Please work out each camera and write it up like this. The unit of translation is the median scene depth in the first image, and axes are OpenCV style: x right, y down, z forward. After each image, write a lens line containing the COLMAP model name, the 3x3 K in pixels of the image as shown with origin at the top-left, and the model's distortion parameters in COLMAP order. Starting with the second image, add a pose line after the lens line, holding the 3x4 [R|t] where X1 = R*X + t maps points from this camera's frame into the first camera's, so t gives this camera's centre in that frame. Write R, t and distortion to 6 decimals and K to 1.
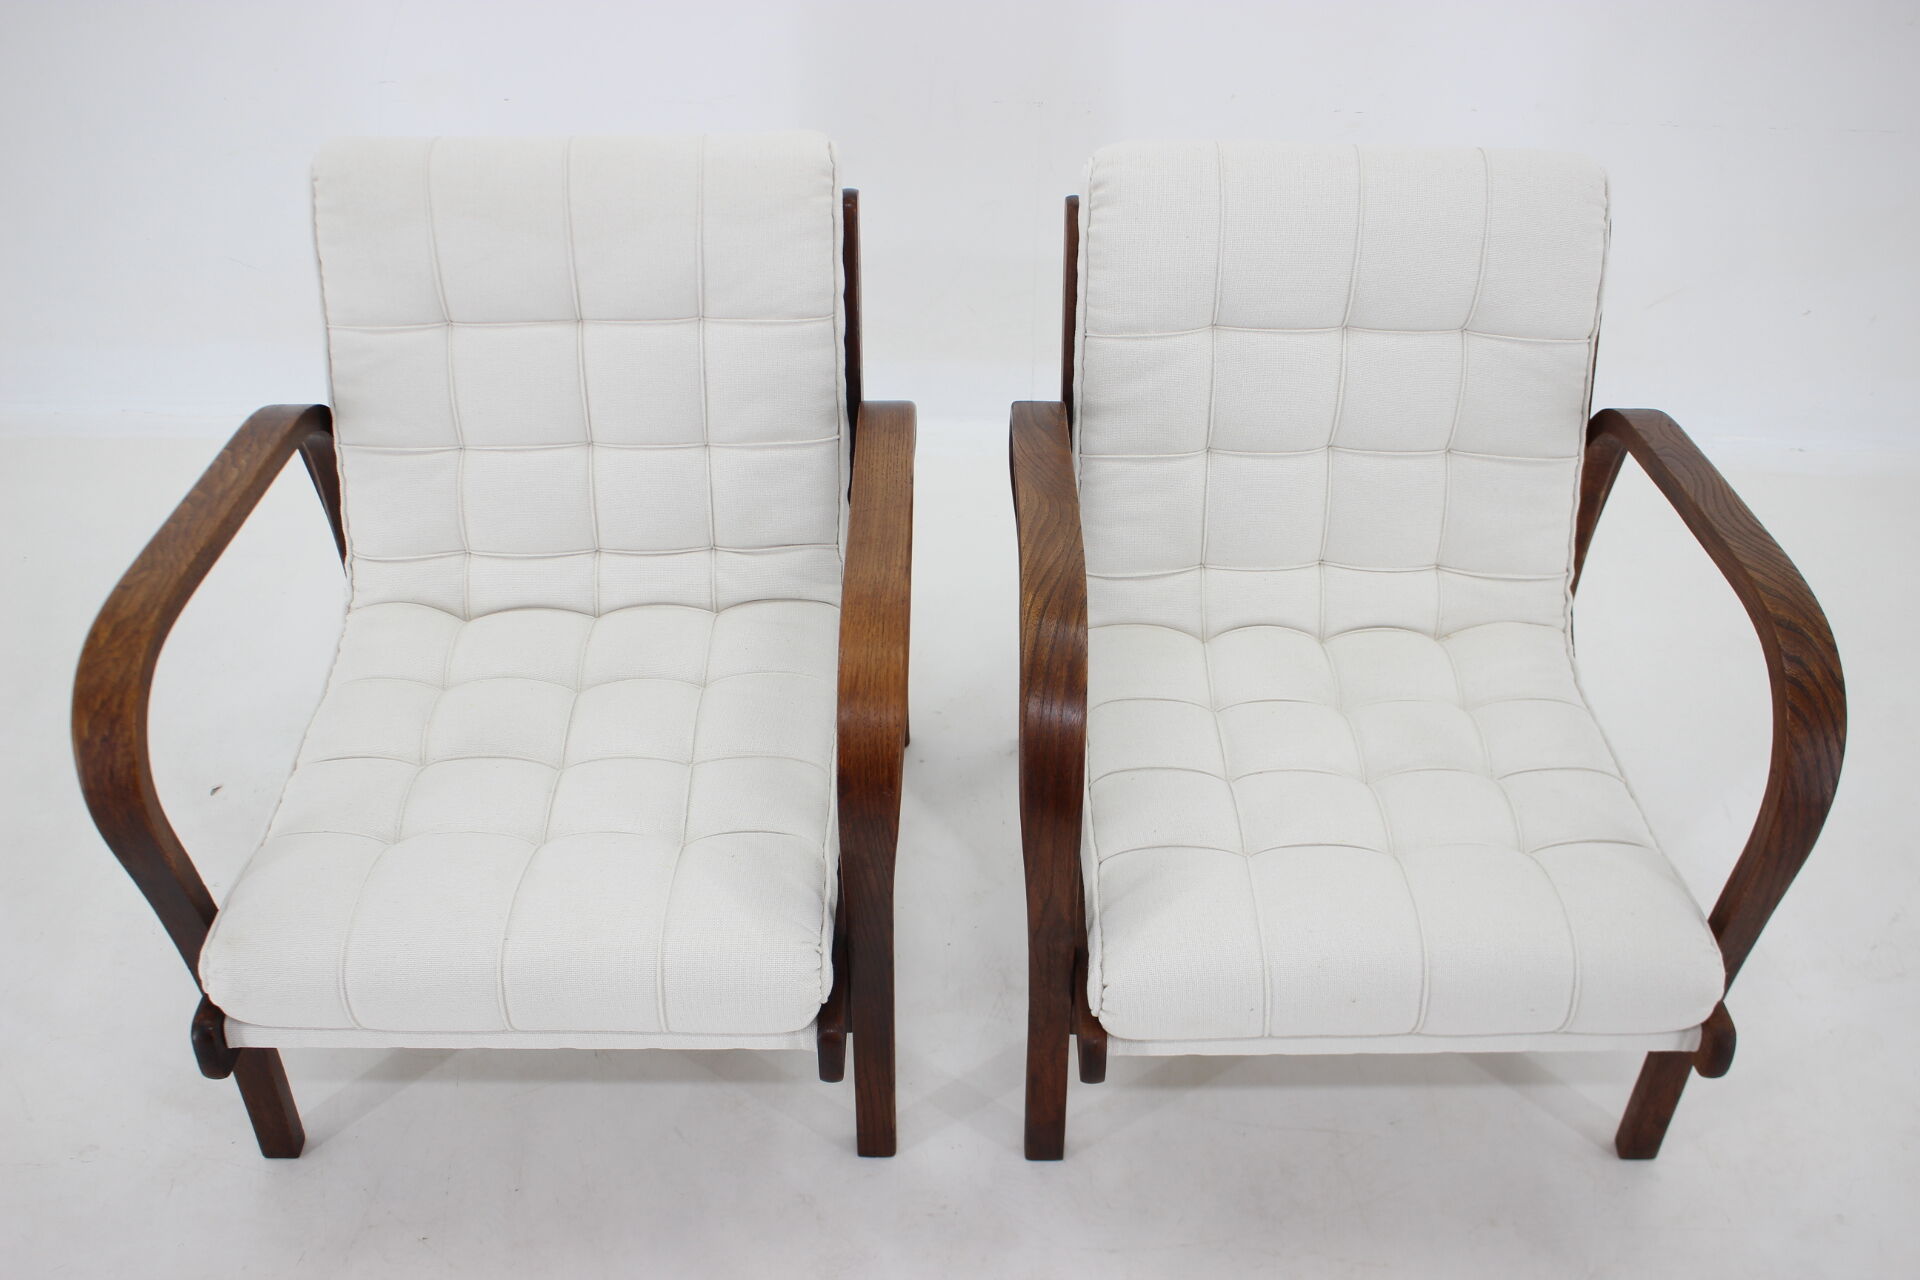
lens RADIAL K [[2028.2, 0, 960.0], [0, 2028.2, 640.0], [0, 0, 1]] dist [-0.017798, 0.021347]
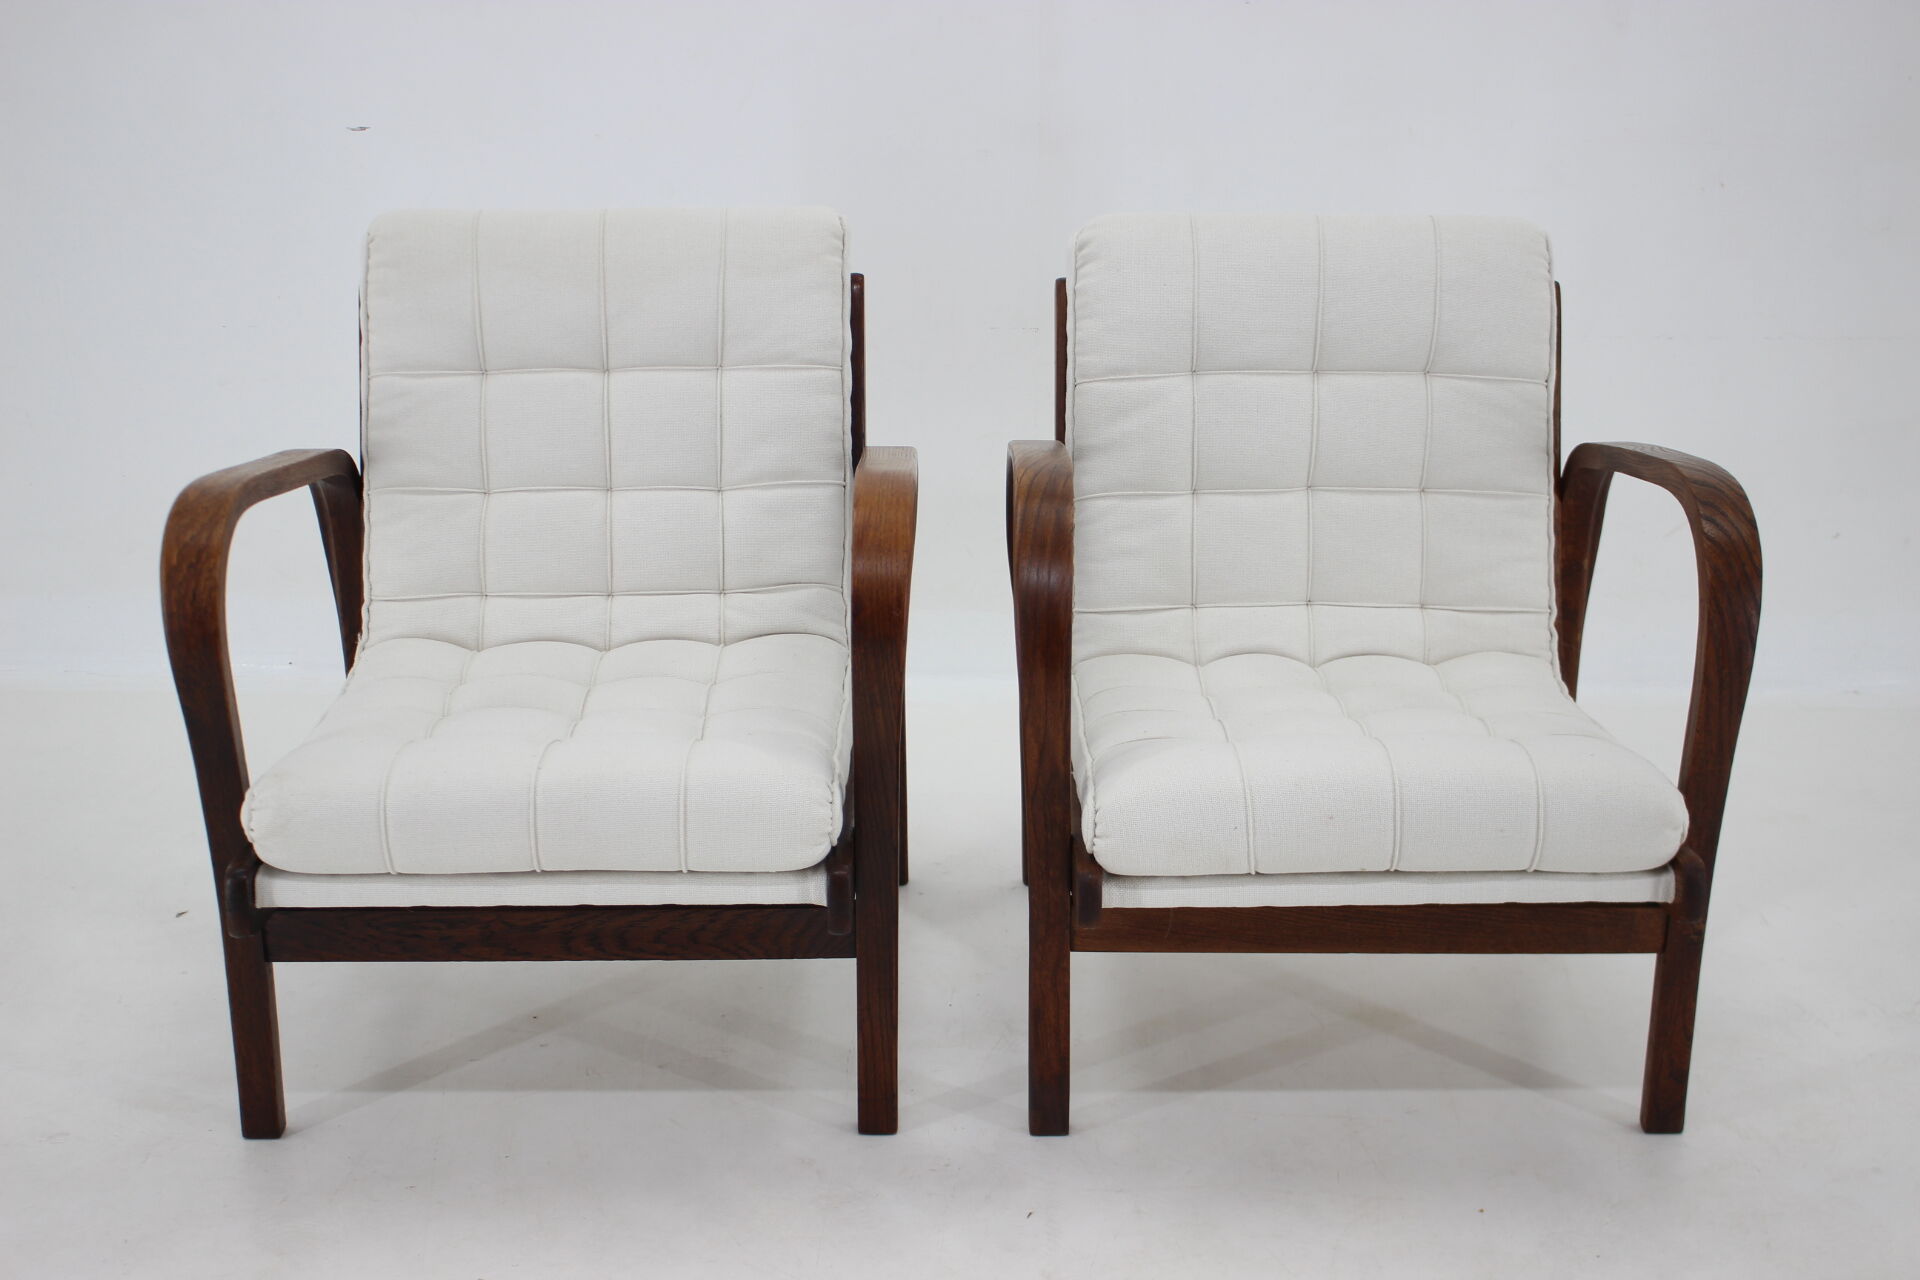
lens RADIAL K [[2836.6, 0, 956.8], [0, 2836.6, 639.9], [0, 0, 1]] dist [0.141231, -0.135215]
pose [[0.999987, -0.004986, 0.001046, -0.003257], [0.005025, 0.931240, -0.364371, 0.527982], [0.000842, 0.364371, 0.931253, -0.358534]]
